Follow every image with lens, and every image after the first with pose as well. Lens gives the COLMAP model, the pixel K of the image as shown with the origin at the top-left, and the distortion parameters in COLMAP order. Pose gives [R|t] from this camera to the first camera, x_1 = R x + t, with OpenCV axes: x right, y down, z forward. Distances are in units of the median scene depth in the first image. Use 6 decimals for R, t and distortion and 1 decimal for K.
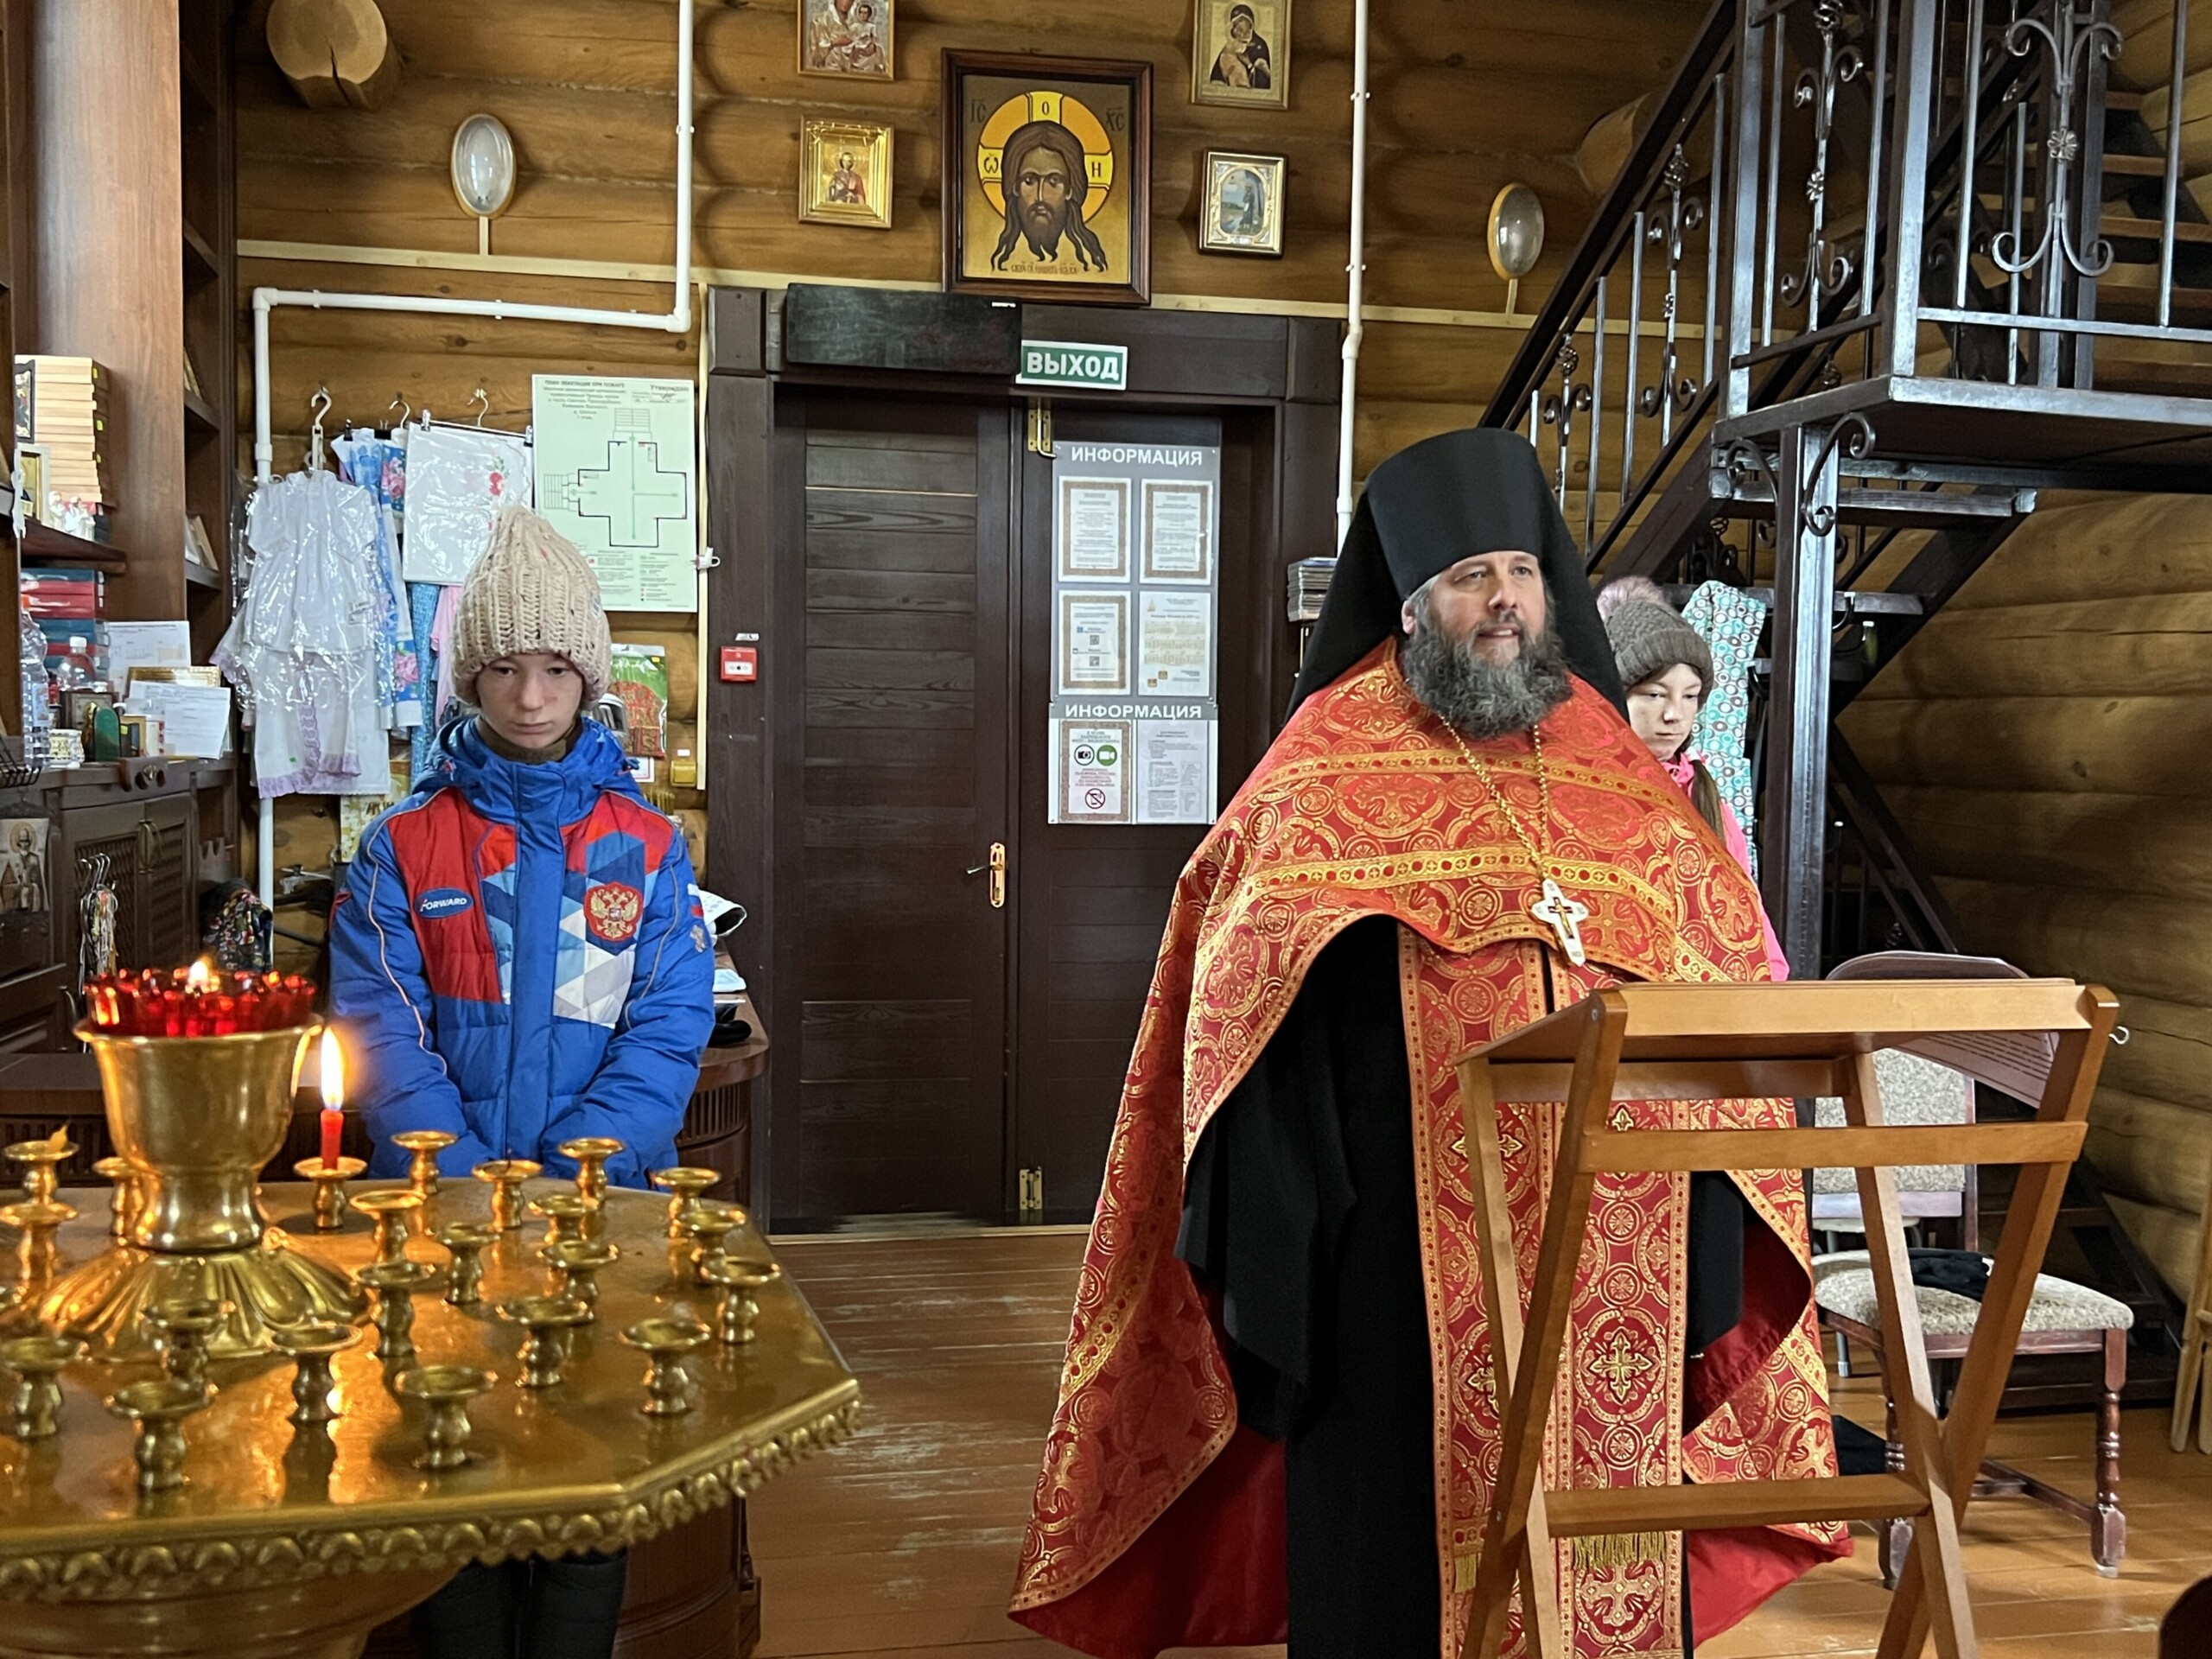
lens RADIAL K [[2289.8, 0, 1106.0], [0, 2289.8, 829.5], [0, 0, 1]] dist [0.013818, 0.001287]
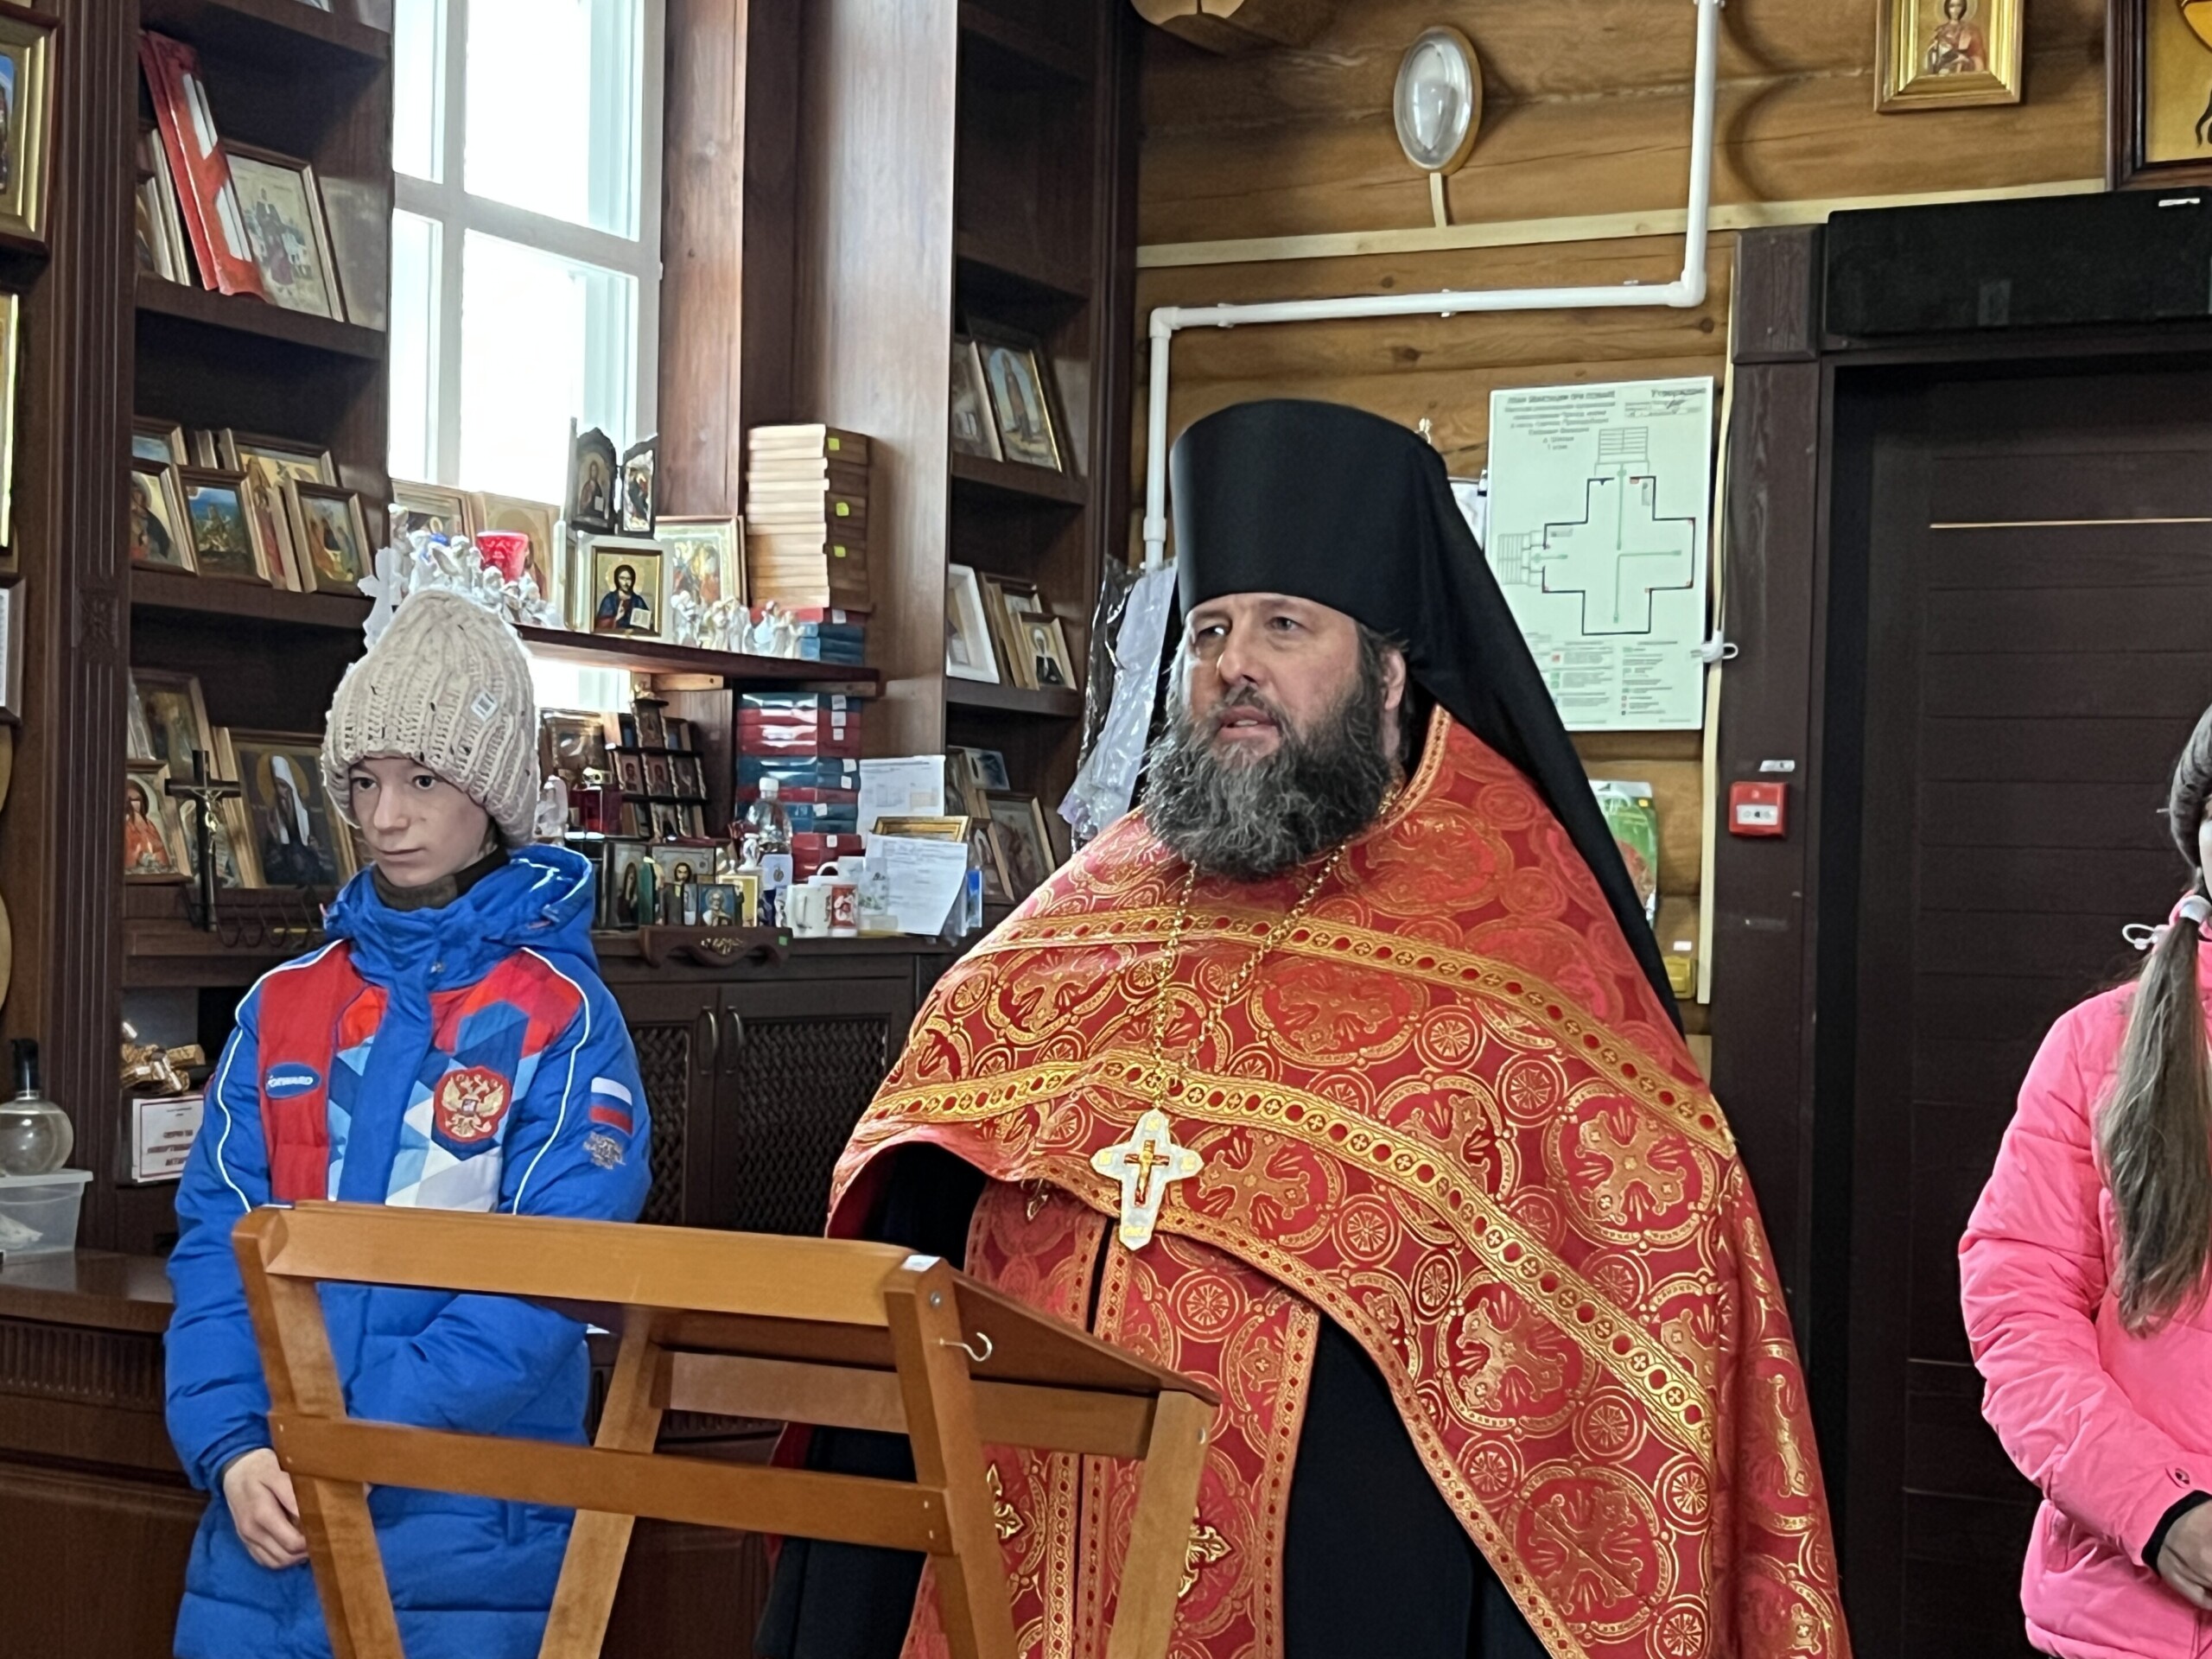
lens RADIAL K [[3661.9, 0, 1106.0], [0, 3661.9, 829.5], [0, 0, 1]] dist [0.211959, -0.768991]
pose [[0.753802, -0.006774, -0.657066, 0.380657], [-0.044554, 0.997119, -0.061393, 0.005335], [0.655589, 0.075553, 0.751329, 0.104351]]
